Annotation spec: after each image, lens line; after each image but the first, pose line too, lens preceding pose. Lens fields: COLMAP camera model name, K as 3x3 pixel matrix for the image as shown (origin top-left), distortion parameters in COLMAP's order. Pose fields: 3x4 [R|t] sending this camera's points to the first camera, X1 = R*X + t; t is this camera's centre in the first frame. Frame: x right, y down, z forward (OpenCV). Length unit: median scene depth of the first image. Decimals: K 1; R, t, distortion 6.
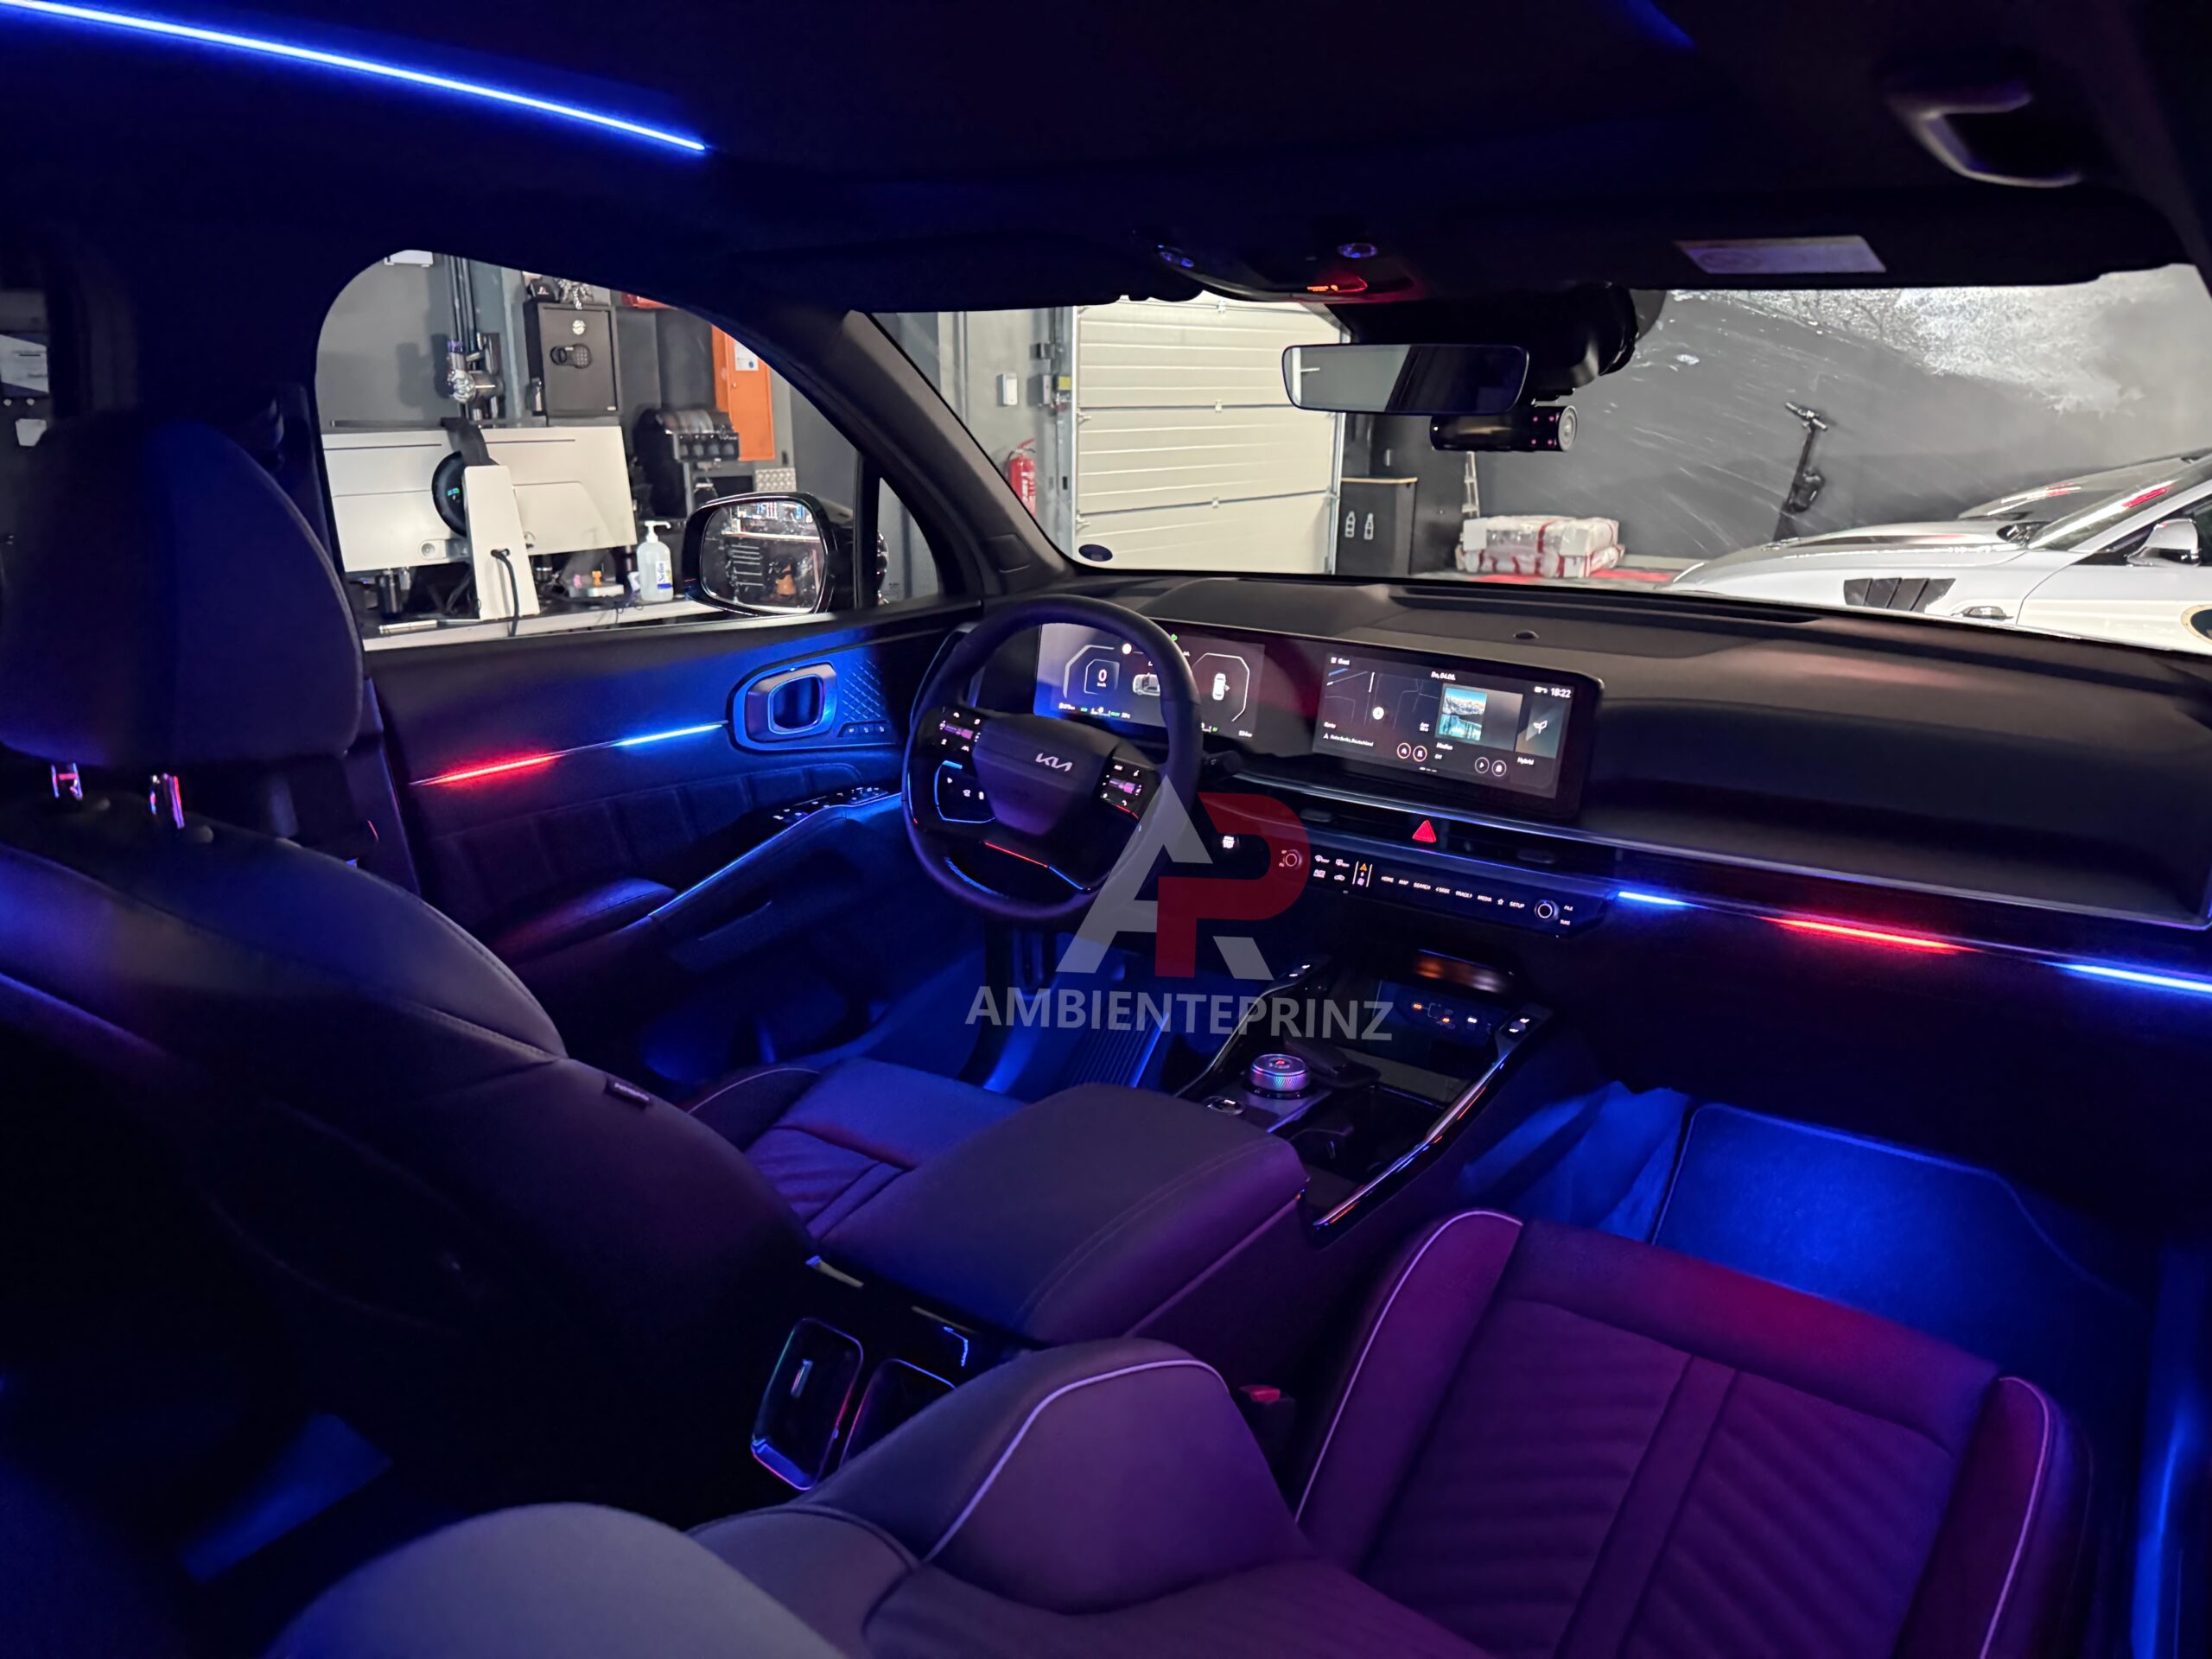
lens RADIAL K [[1550.9, 0, 1113.1], [0, 1550.9, 830.0], [0, 0, 1]] dist [0.089934, -0.125180]
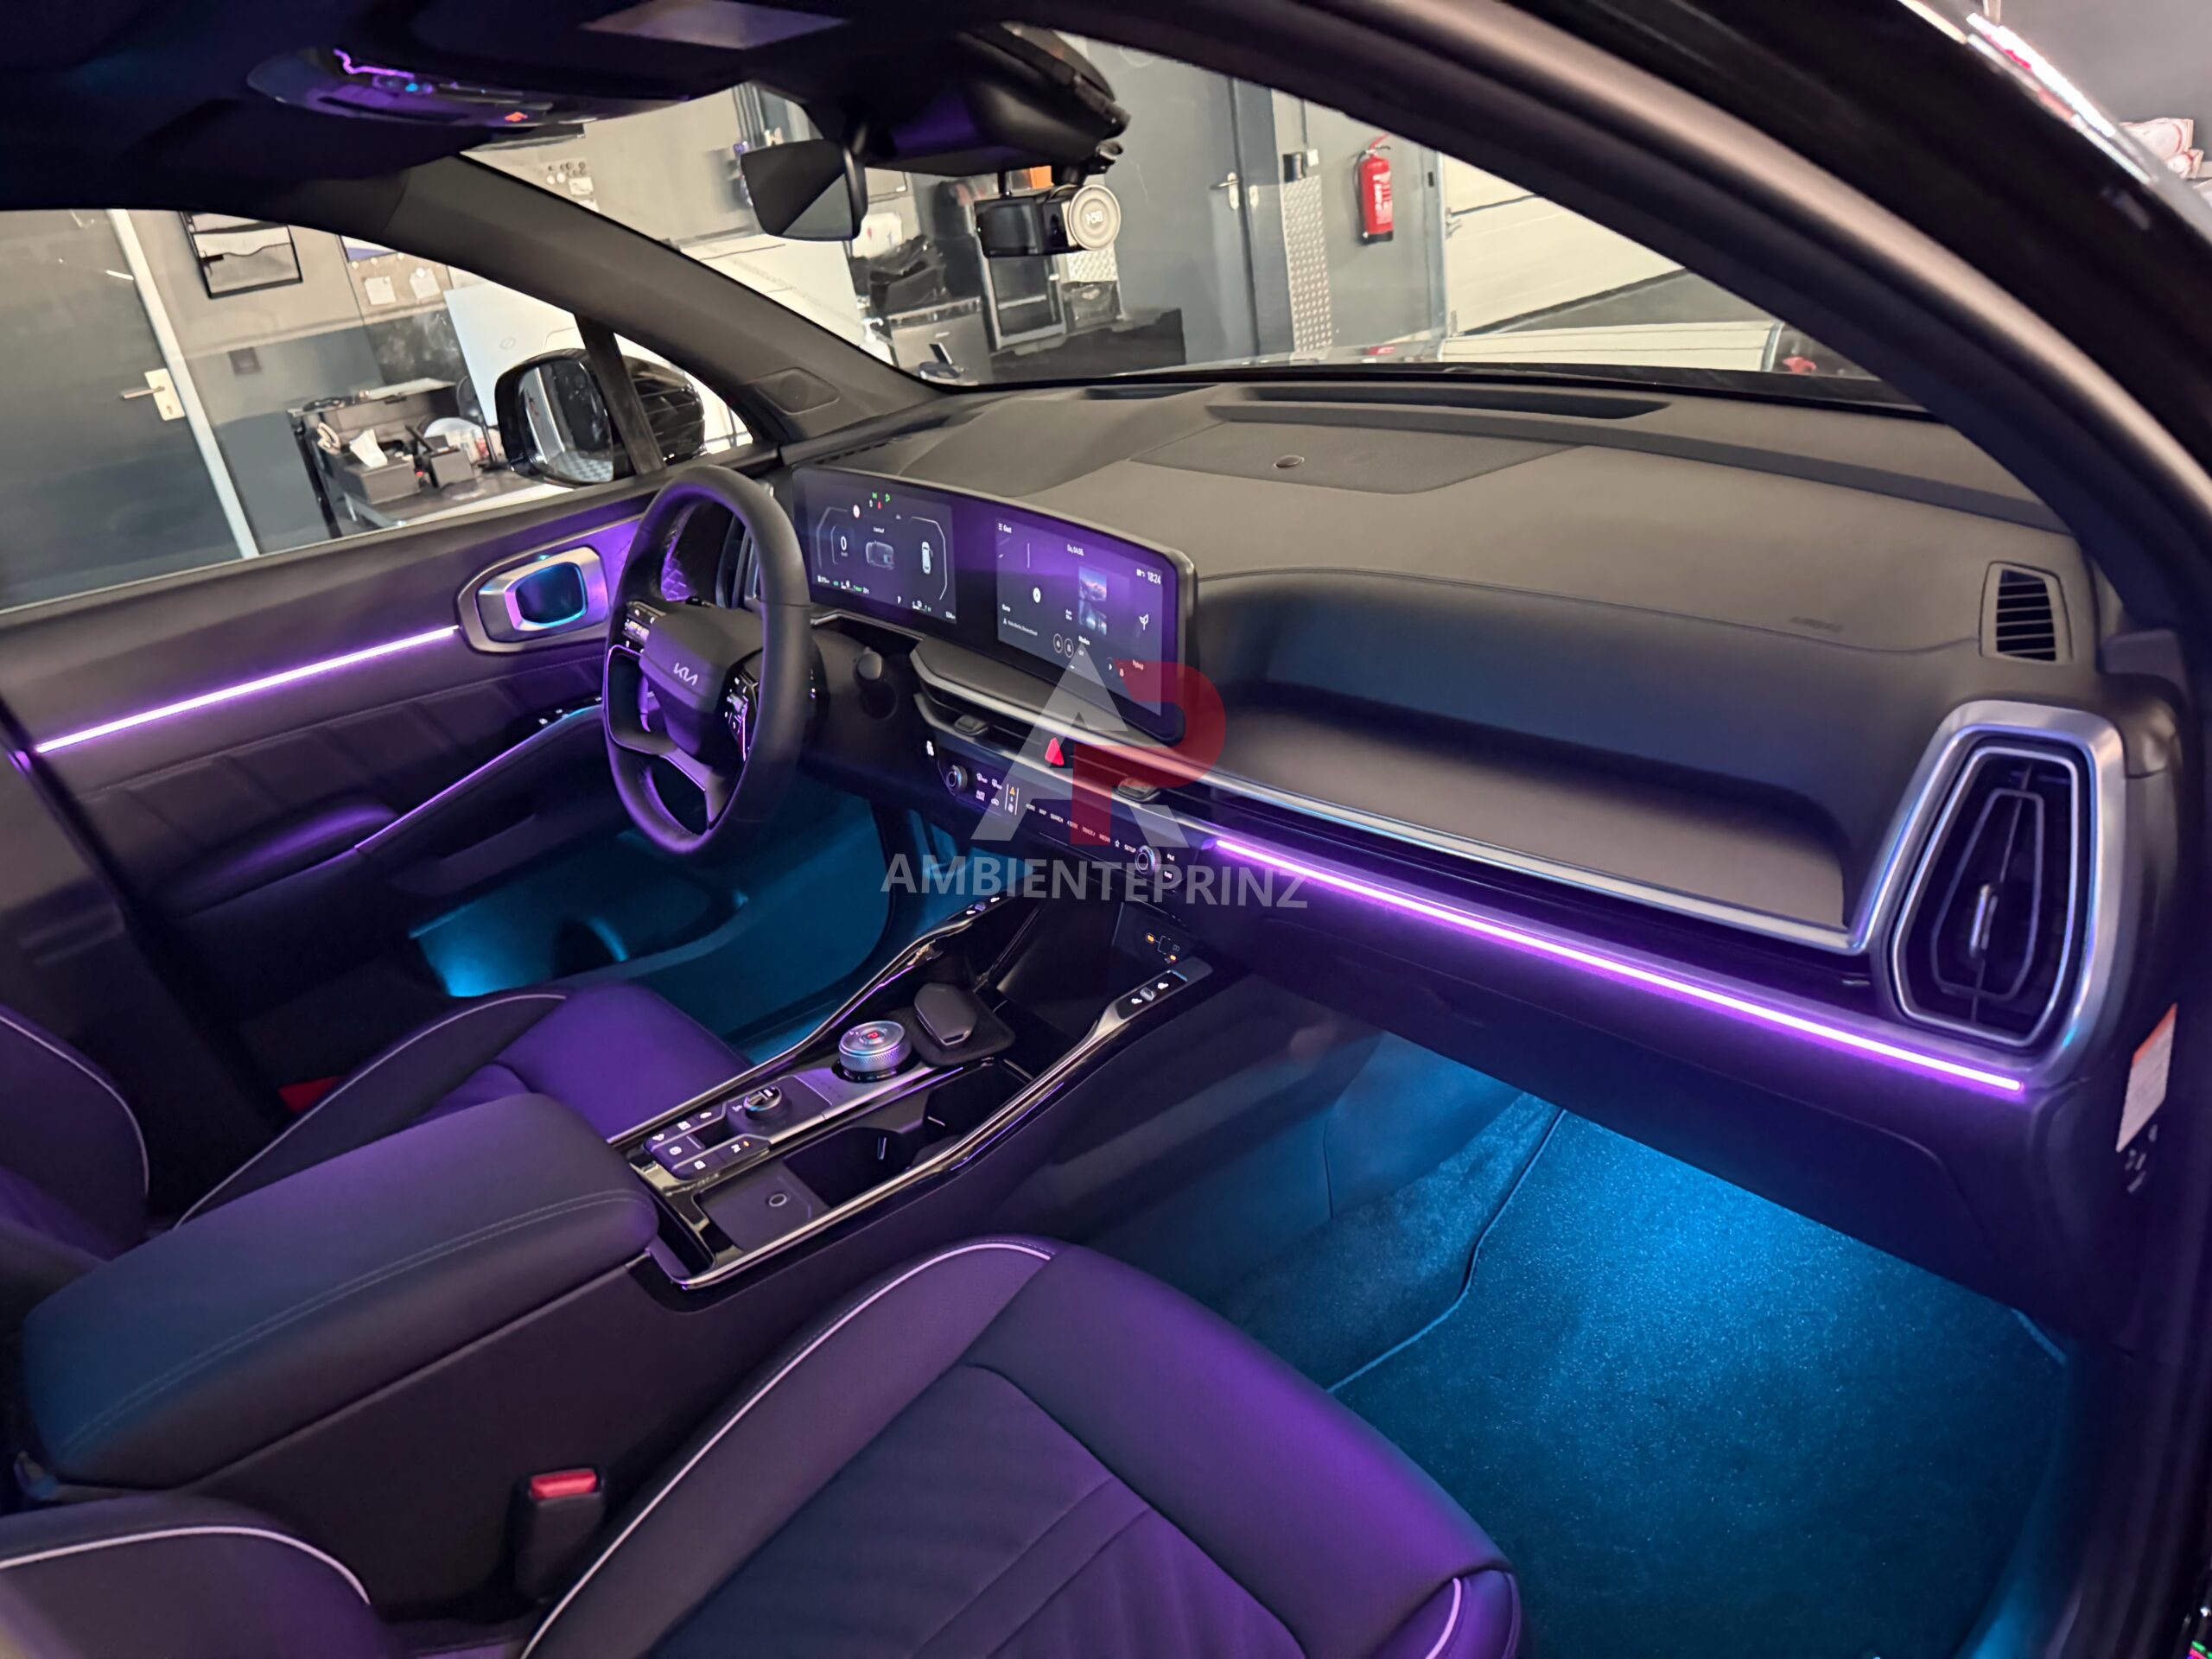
lens RADIAL K [[1546.8, 0, 1107.4], [0, 1546.8, 836.8], [0, 0, 1]] dist [0.105544, -0.163389]
pose [[0.944860, -0.007947, -0.327377, 0.403497], [0.065381, 0.984156, 0.164811, -0.070845], [0.320880, -0.177127, 0.930409, 0.214432]]
